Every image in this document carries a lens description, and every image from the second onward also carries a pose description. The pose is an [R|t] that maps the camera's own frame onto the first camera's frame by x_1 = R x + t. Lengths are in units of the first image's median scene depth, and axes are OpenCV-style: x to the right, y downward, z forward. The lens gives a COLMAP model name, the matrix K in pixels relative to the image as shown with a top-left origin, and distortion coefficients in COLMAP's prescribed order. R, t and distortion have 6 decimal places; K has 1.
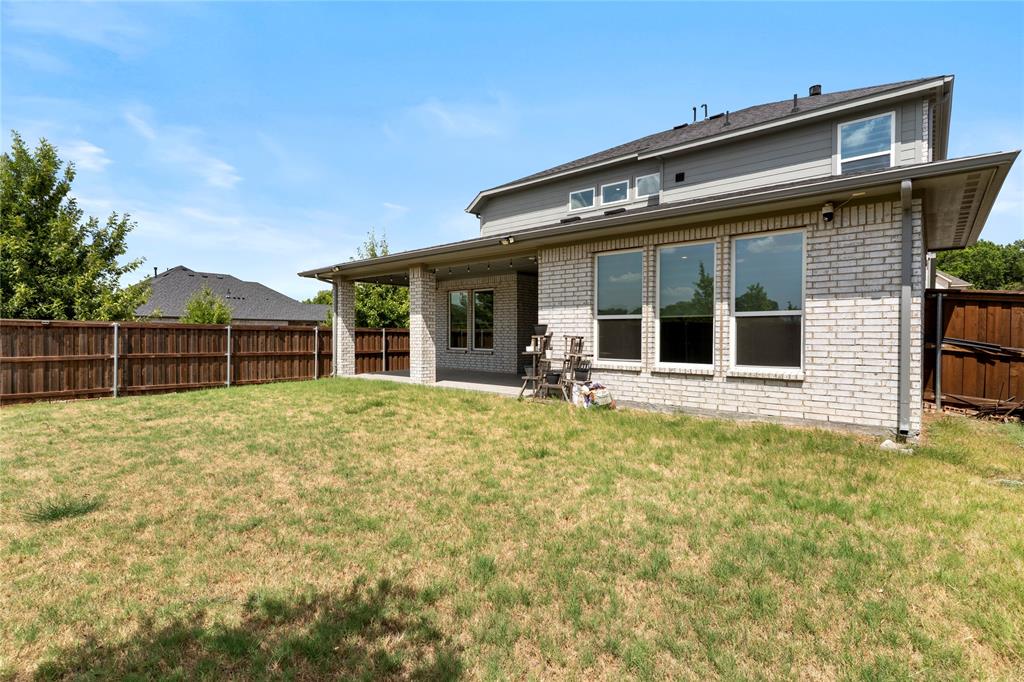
lens RADIAL K [[481.9, 0, 505.5], [0, 481.9, 337.8], [0, 0, 1]] dist [-0.000030, -0.000013]
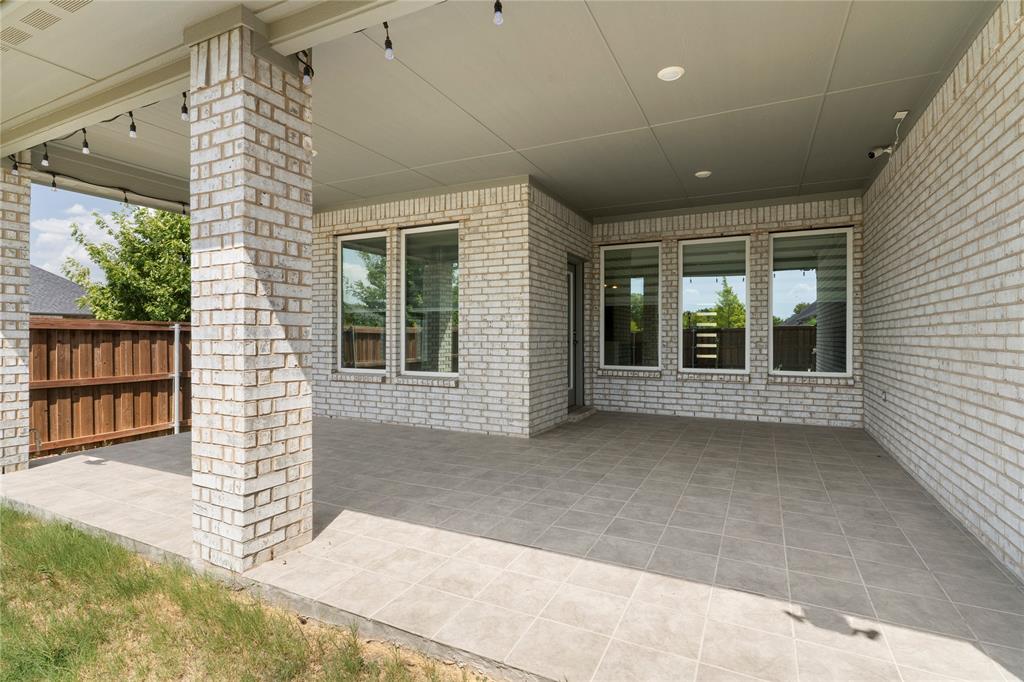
lens RADIAL K [[505.3, 0, 507.7], [0, 505.3, 338.3], [0, 0, 1]] dist [-0.002534, -0.000260]
pose [[0.969557, -0.001615, 0.244859, -0.076783], [0.001601, 0.999999, 0.000257, -0.005373], [-0.244860, 0.000143, 0.969559, 0.499803]]
